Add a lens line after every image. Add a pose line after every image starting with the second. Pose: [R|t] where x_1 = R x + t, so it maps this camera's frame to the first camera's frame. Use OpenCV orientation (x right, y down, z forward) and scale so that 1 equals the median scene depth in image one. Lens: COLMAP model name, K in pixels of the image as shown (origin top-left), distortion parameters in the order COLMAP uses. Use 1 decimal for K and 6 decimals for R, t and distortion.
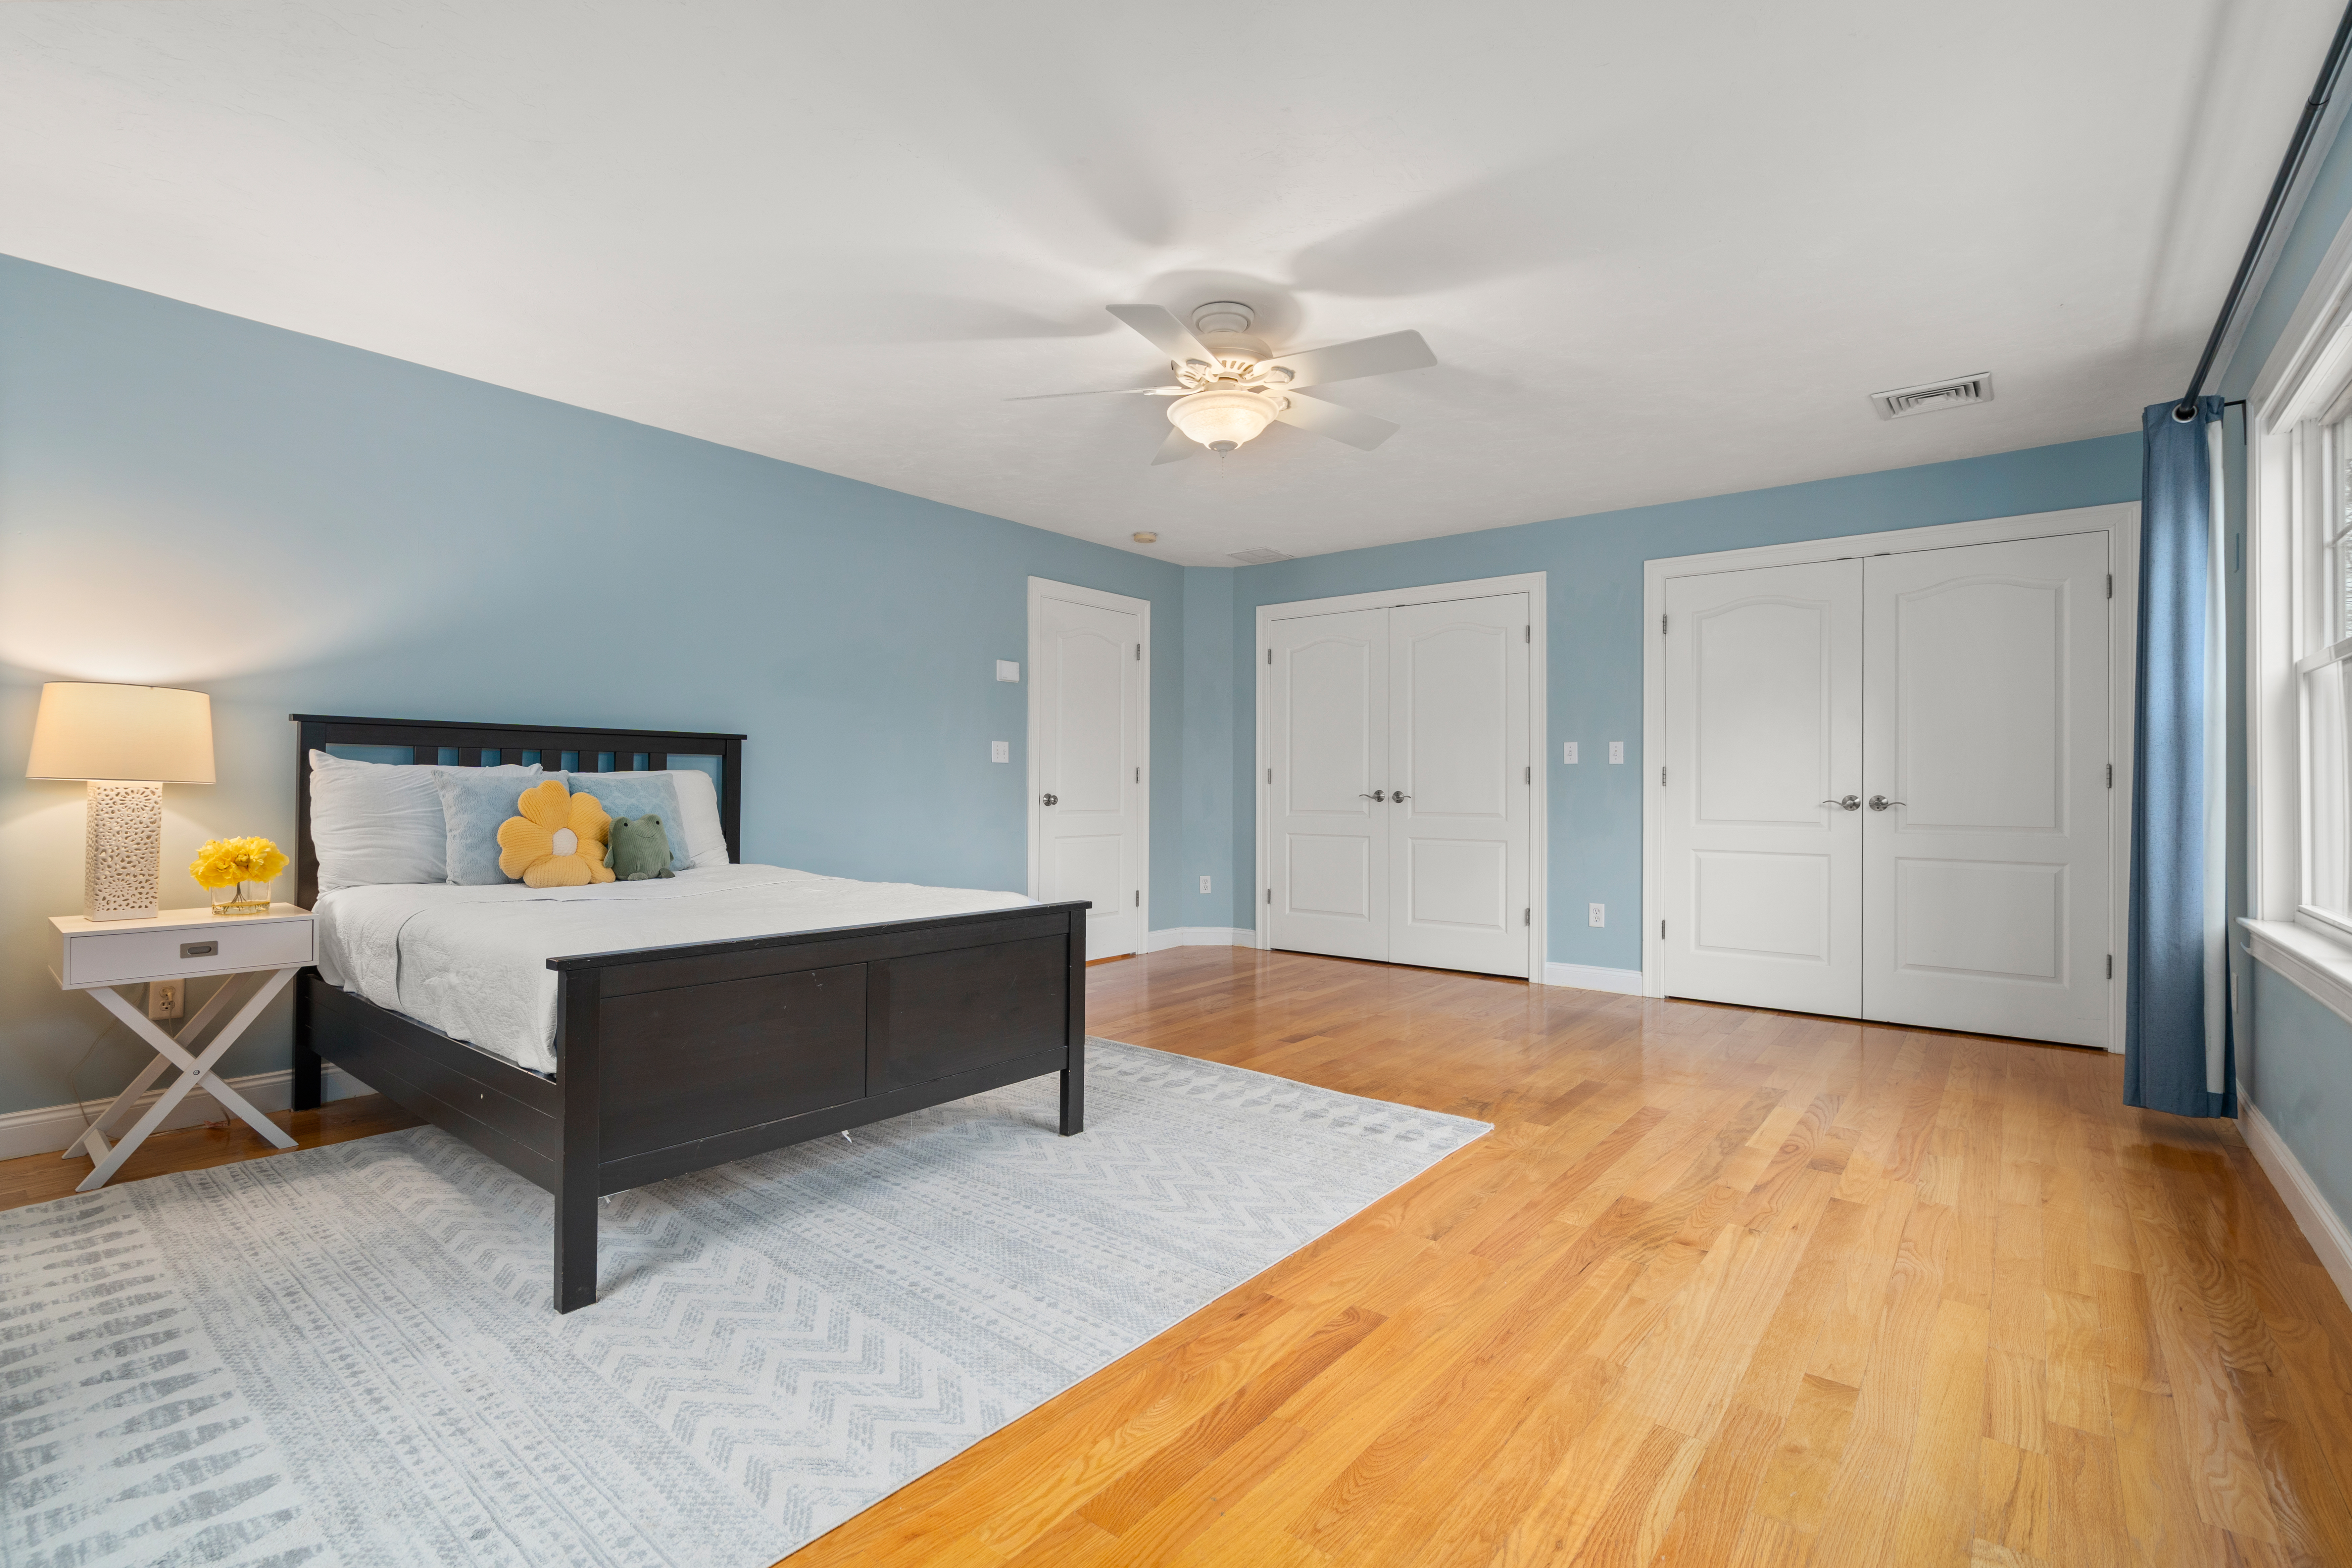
lens RADIAL K [[1065.9, 0, 1165.9], [0, 1065.9, 797.5], [0, 0, 1]] dist [-0.001384, 0.000408]
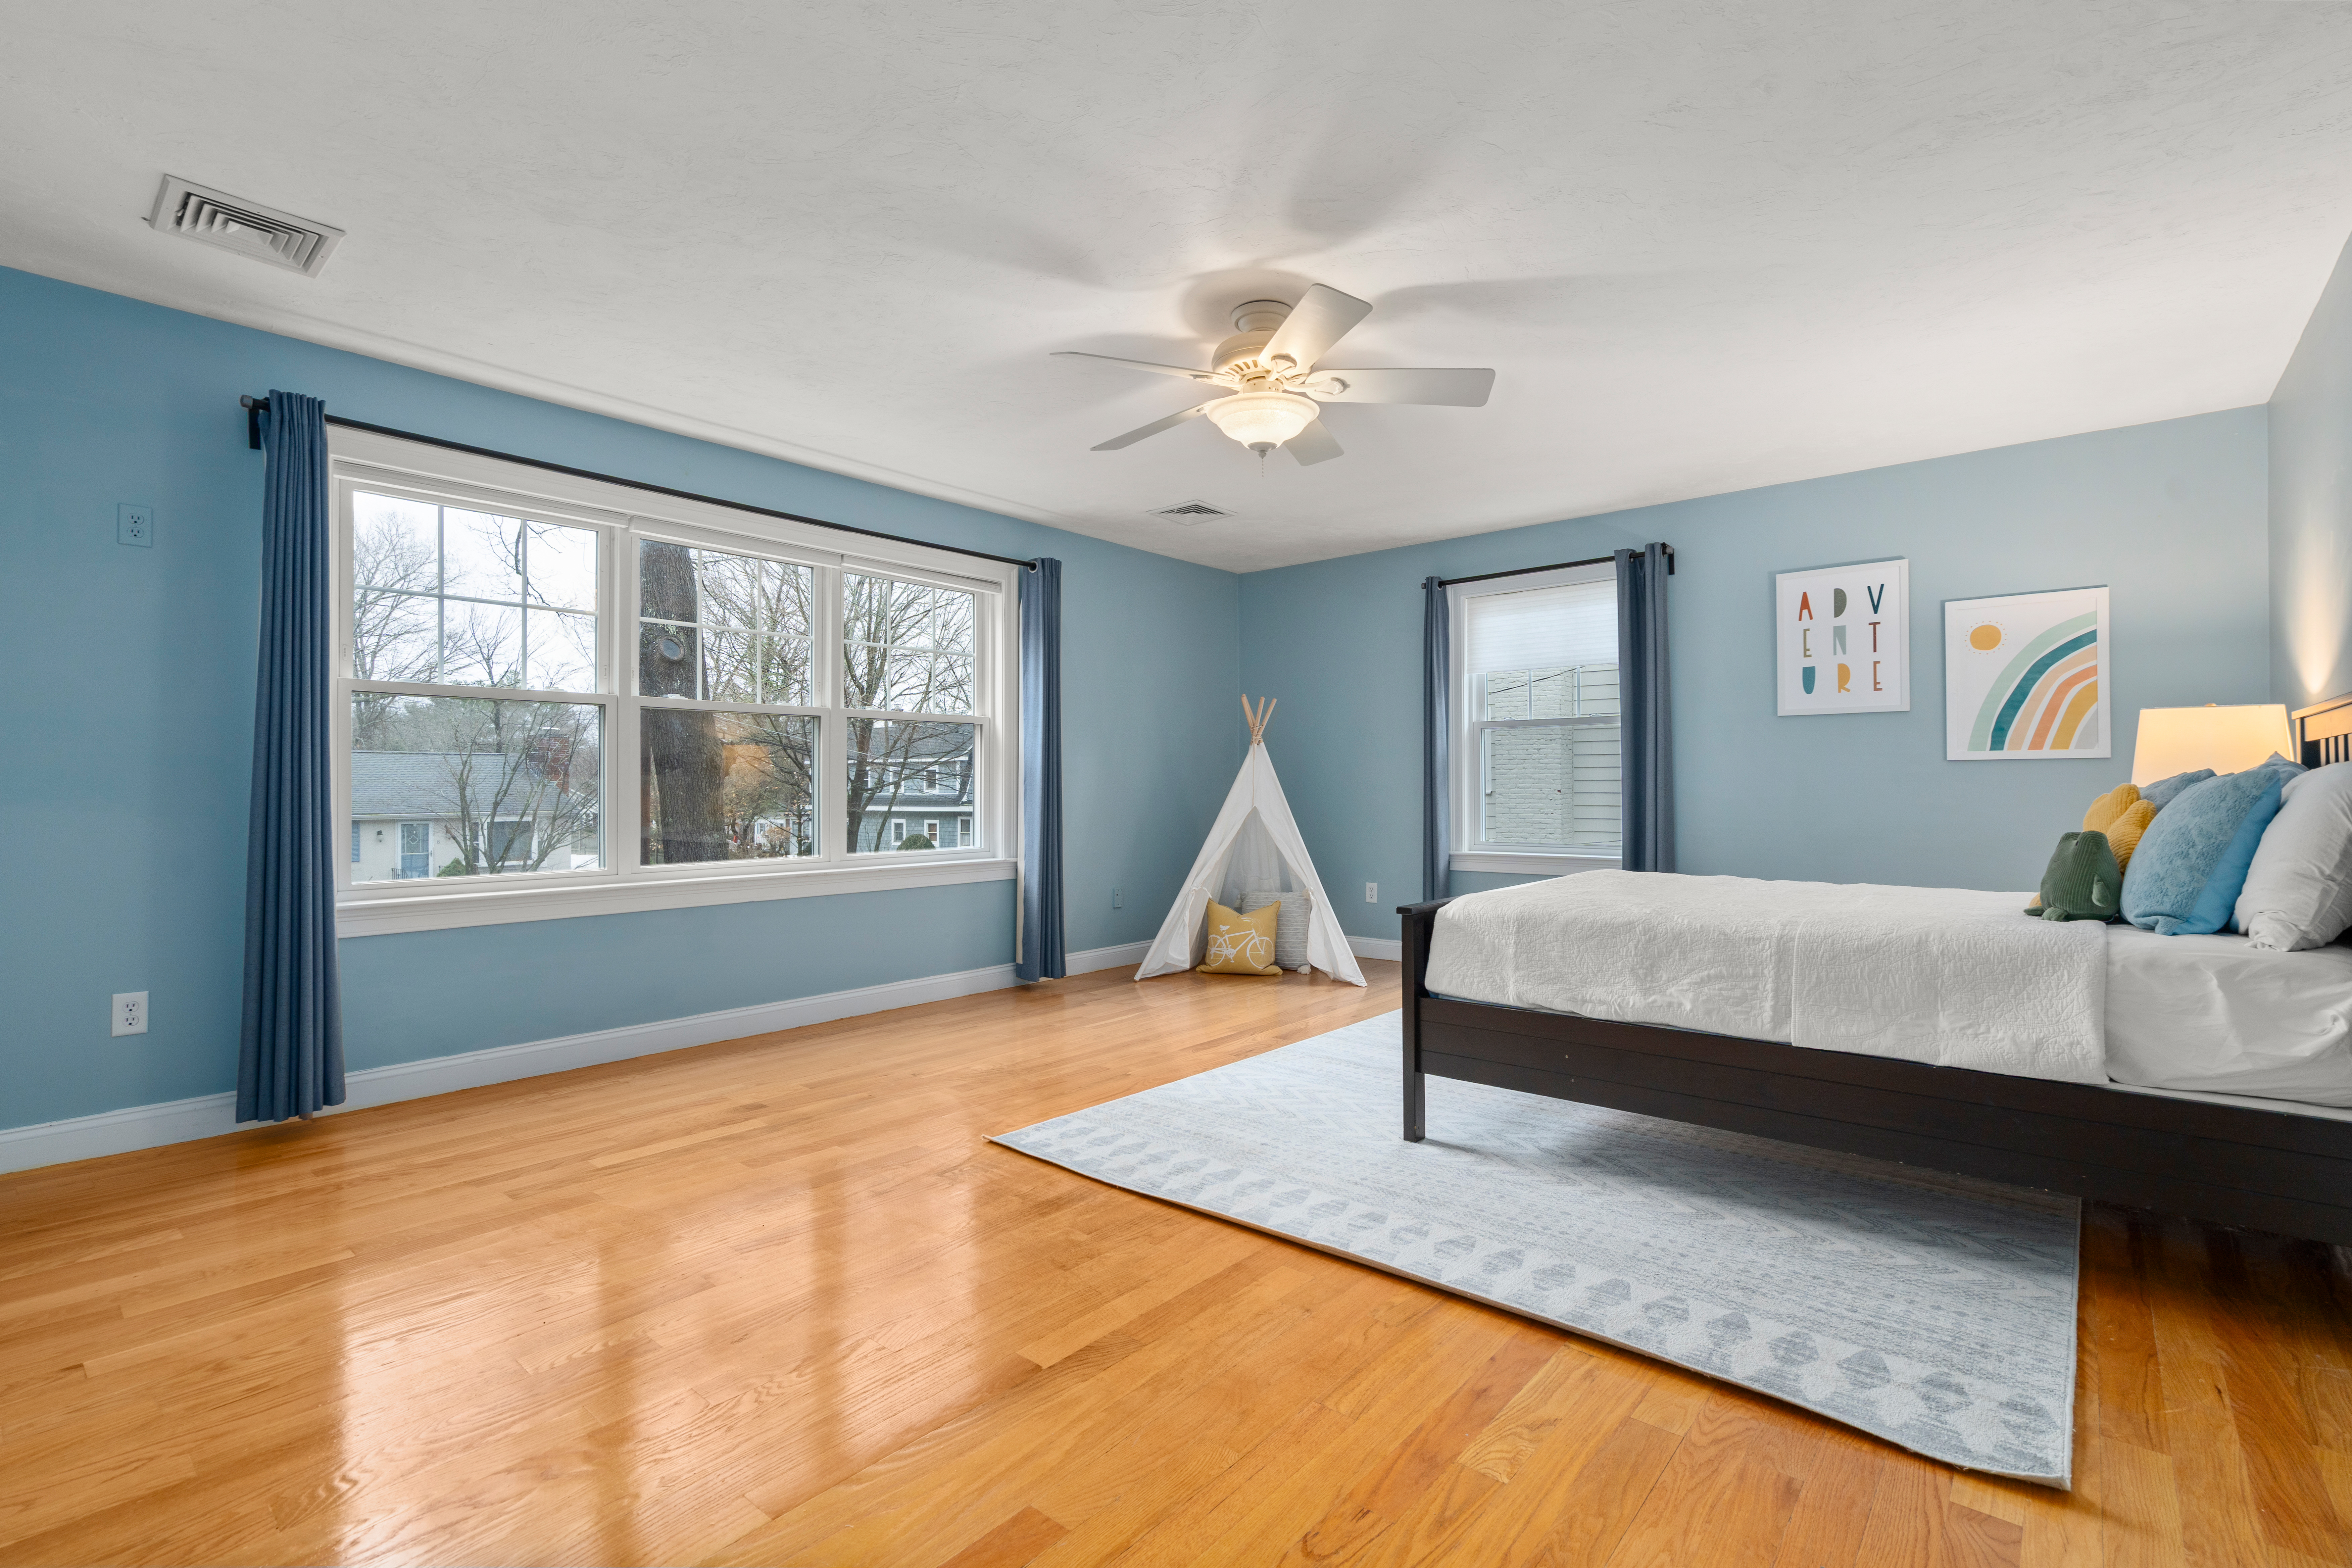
lens RADIAL K [[1065.9, 0, 1165.9], [0, 1065.9, 797.5], [0, 0, 1]] dist [-0.001384, 0.000408]
pose [[-0.999599, -0.002416, 0.028213, 0.115252], [-0.002098, 0.999934, 0.011268, -0.011487], [-0.028238, 0.011204, -0.999538, 2.004687]]
